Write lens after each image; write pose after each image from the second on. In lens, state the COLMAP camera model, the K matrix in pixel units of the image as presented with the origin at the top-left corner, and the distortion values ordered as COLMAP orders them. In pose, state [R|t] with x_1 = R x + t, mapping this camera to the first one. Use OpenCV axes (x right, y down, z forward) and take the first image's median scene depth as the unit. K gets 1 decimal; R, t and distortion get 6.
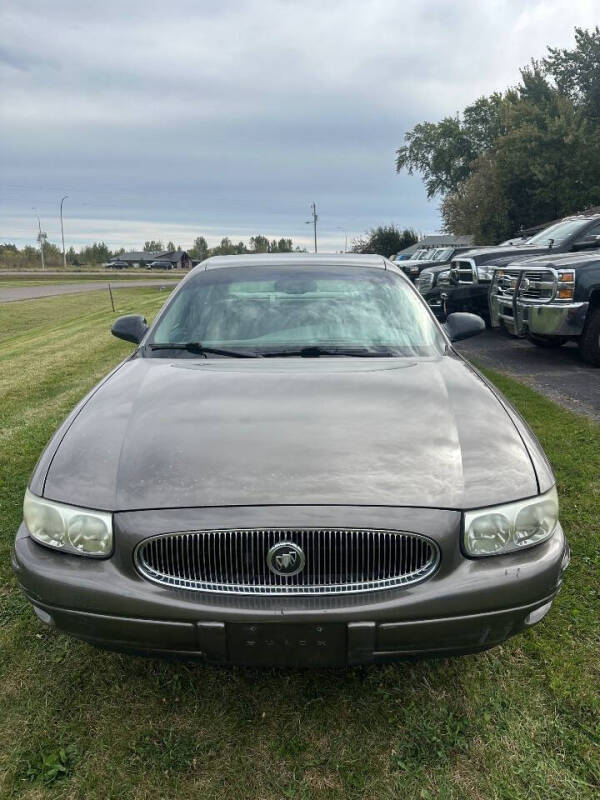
lens RADIAL K [[609.0, 0, 297.0], [0, 609.0, 395.9], [0, 0, 1]] dist [-0.003859, -0.002249]
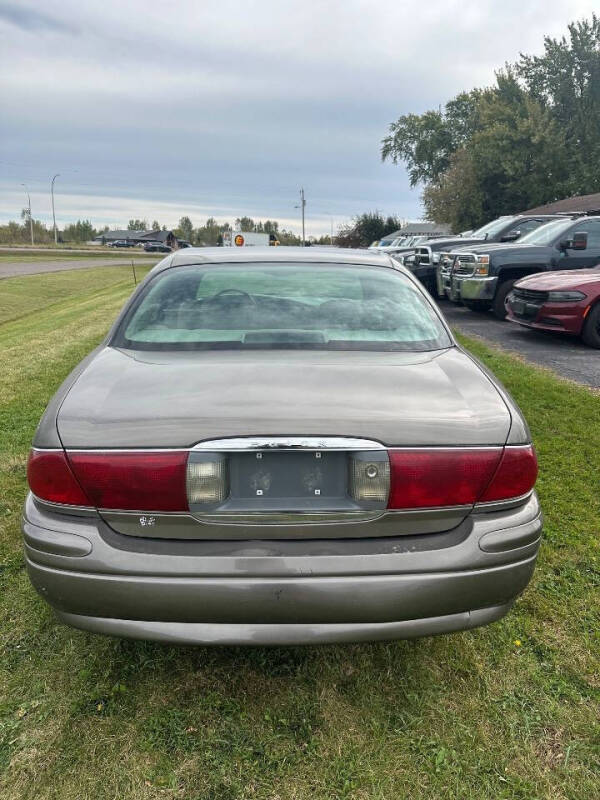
lens RADIAL K [[638.0, 0, 312.7], [0, 638.0, 400.1], [0, 0, 1]] dist [-0.000411, -0.006777]
pose [[0.998413, 0.011774, 0.055068, -0.011795], [-0.012982, 0.999682, 0.021619, 0.024003], [-0.054796, -0.022299, 0.998249, -0.109975]]
